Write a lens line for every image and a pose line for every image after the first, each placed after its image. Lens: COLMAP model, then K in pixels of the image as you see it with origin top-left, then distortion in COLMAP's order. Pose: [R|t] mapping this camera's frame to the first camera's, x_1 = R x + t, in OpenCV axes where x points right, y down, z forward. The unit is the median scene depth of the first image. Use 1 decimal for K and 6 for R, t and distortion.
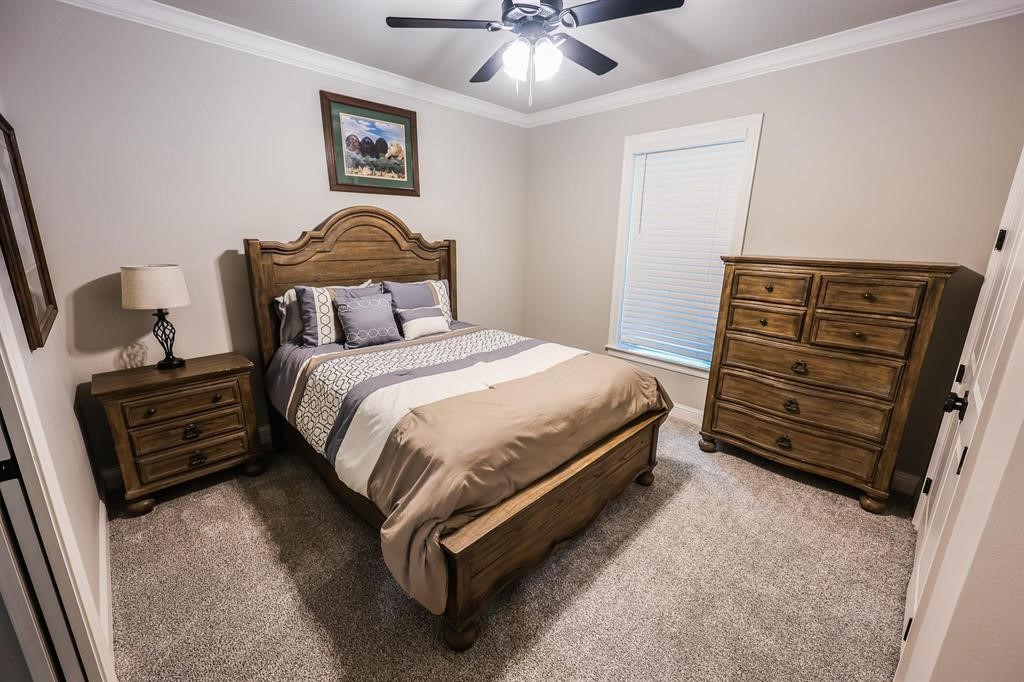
lens RADIAL K [[413.1, 0, 514.9], [0, 413.1, 340.0], [0, 0, 1]] dist [0.002734, 0.001140]
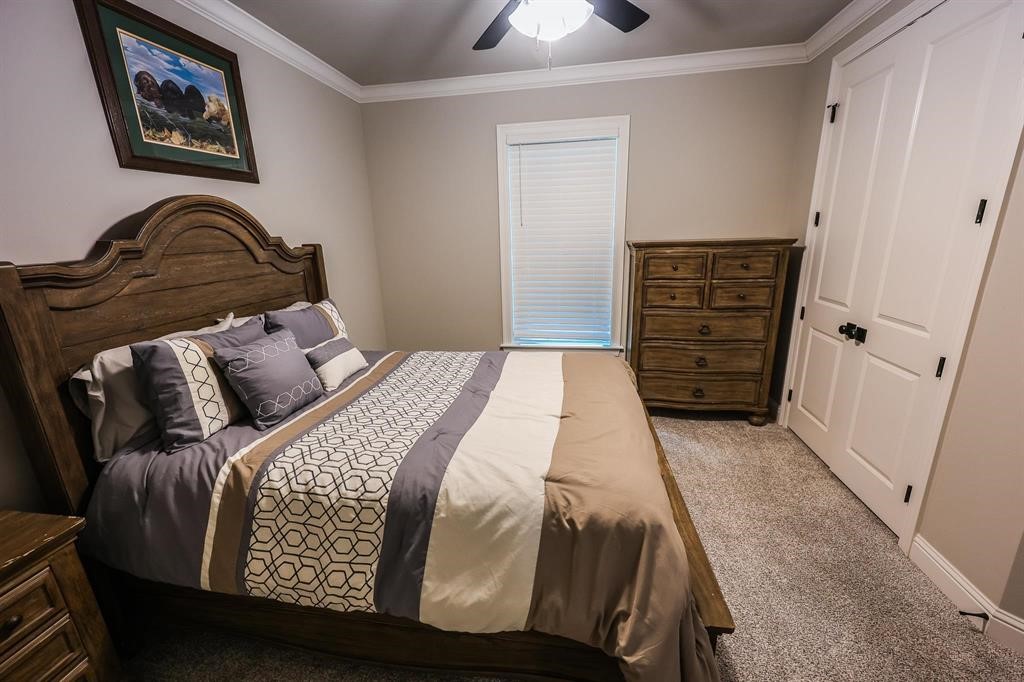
lens RADIAL K [[413.1, 0, 514.0], [0, 413.1, 340.8], [0, 0, 1]] dist [0.002734, 0.001140]
pose [[0.810053, -0.188855, 0.555111, -0.413220], [0.184659, 0.980705, 0.064181, -0.075516], [-0.556521, 0.050516, 0.829296, 0.277188]]
